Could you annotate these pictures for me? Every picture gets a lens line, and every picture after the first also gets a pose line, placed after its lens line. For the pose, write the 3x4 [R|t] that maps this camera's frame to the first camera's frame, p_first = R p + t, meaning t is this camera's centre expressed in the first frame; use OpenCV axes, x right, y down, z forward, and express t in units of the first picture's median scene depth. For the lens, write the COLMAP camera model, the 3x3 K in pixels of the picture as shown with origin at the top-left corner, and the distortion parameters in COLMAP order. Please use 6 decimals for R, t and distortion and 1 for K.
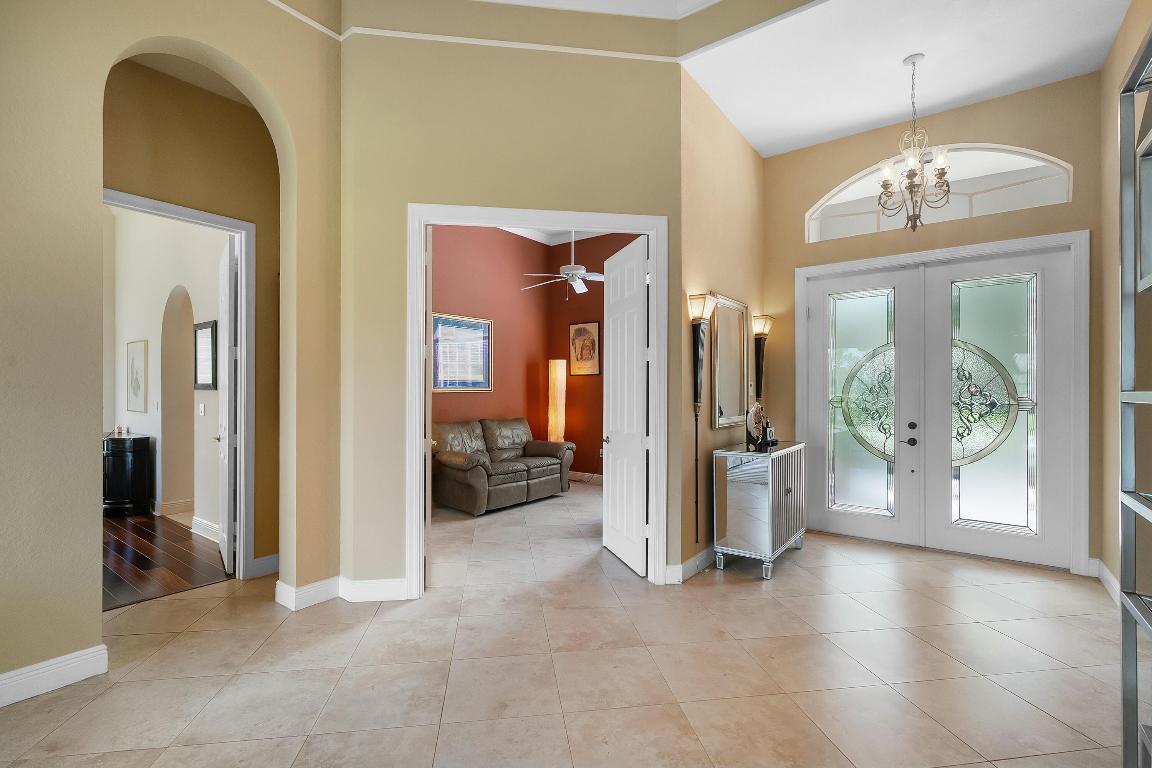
lens RADIAL K [[525.9, 0, 578.4], [0, 525.9, 385.8], [0, 0, 1]] dist [-0.000673, 0.001737]
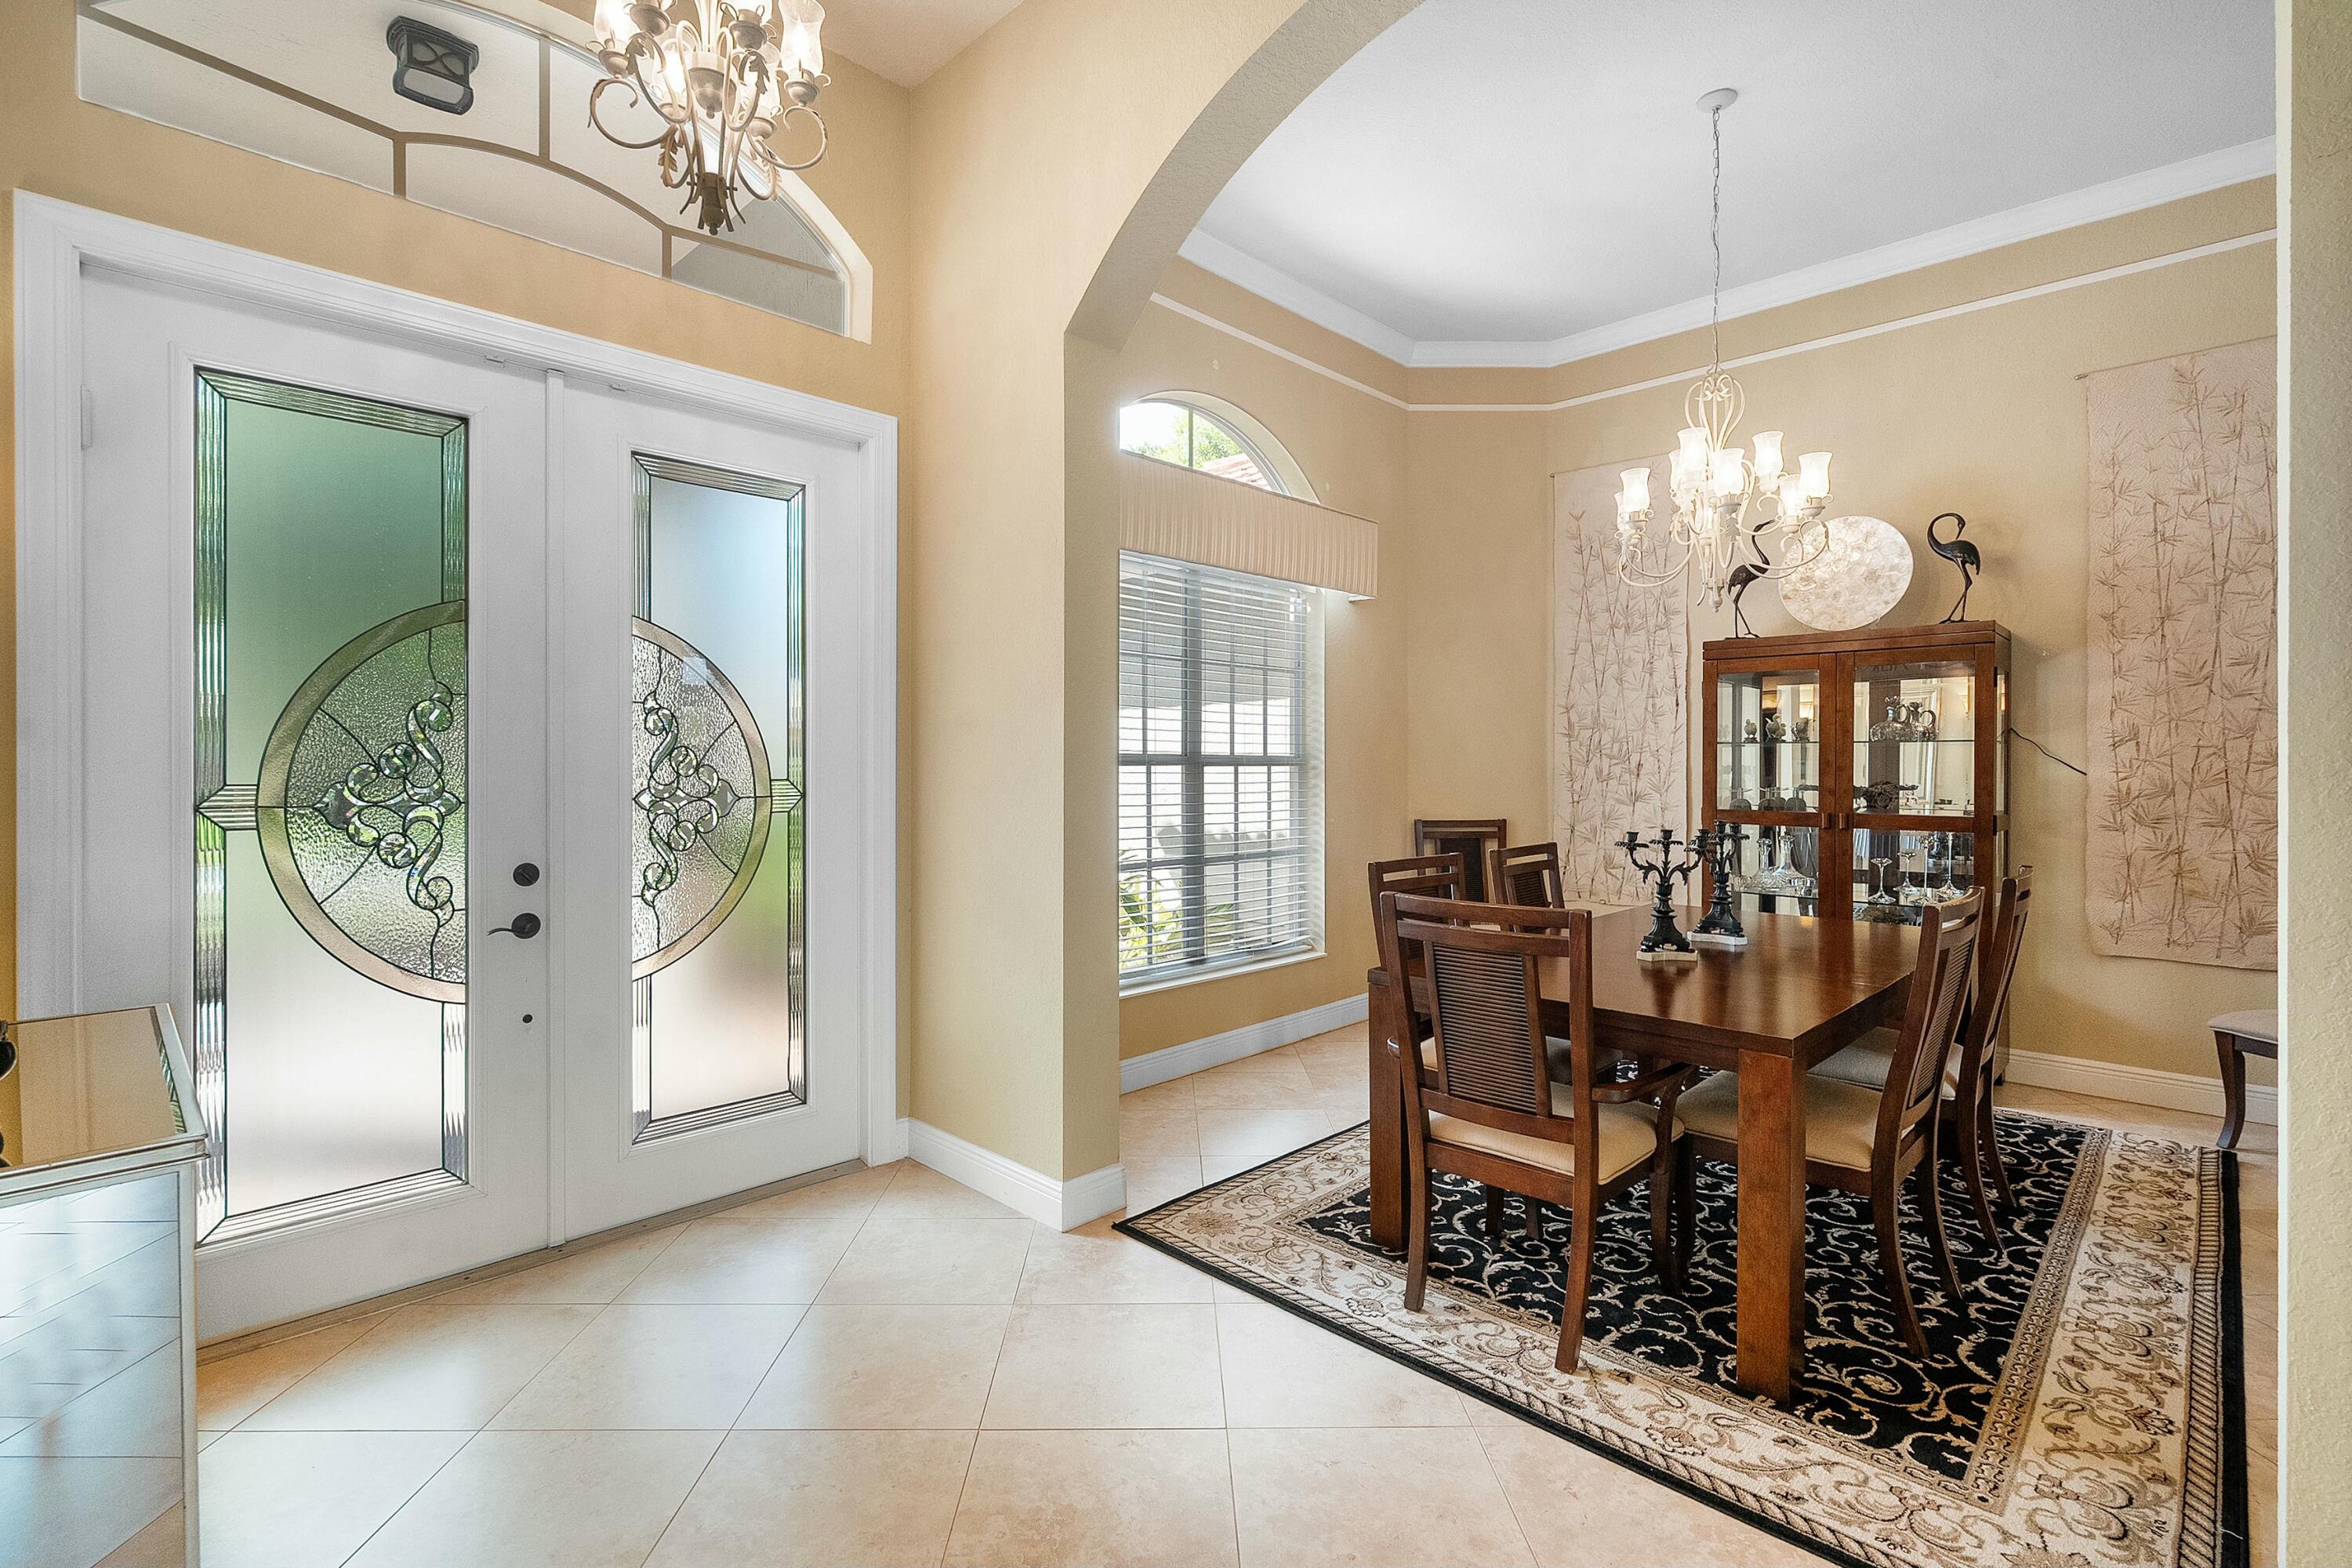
lens RADIAL K [[1073.6, 0, 1174.1], [0, 1073.6, 780.3], [0, 0, 1]] dist [-0.000673, 0.001737]
pose [[0.121919, -0.006330, 0.992520, 0.047132], [-0.001046, 0.999978, 0.006506, 0.015516], [-0.992540, -0.001831, 0.121909, 0.555786]]
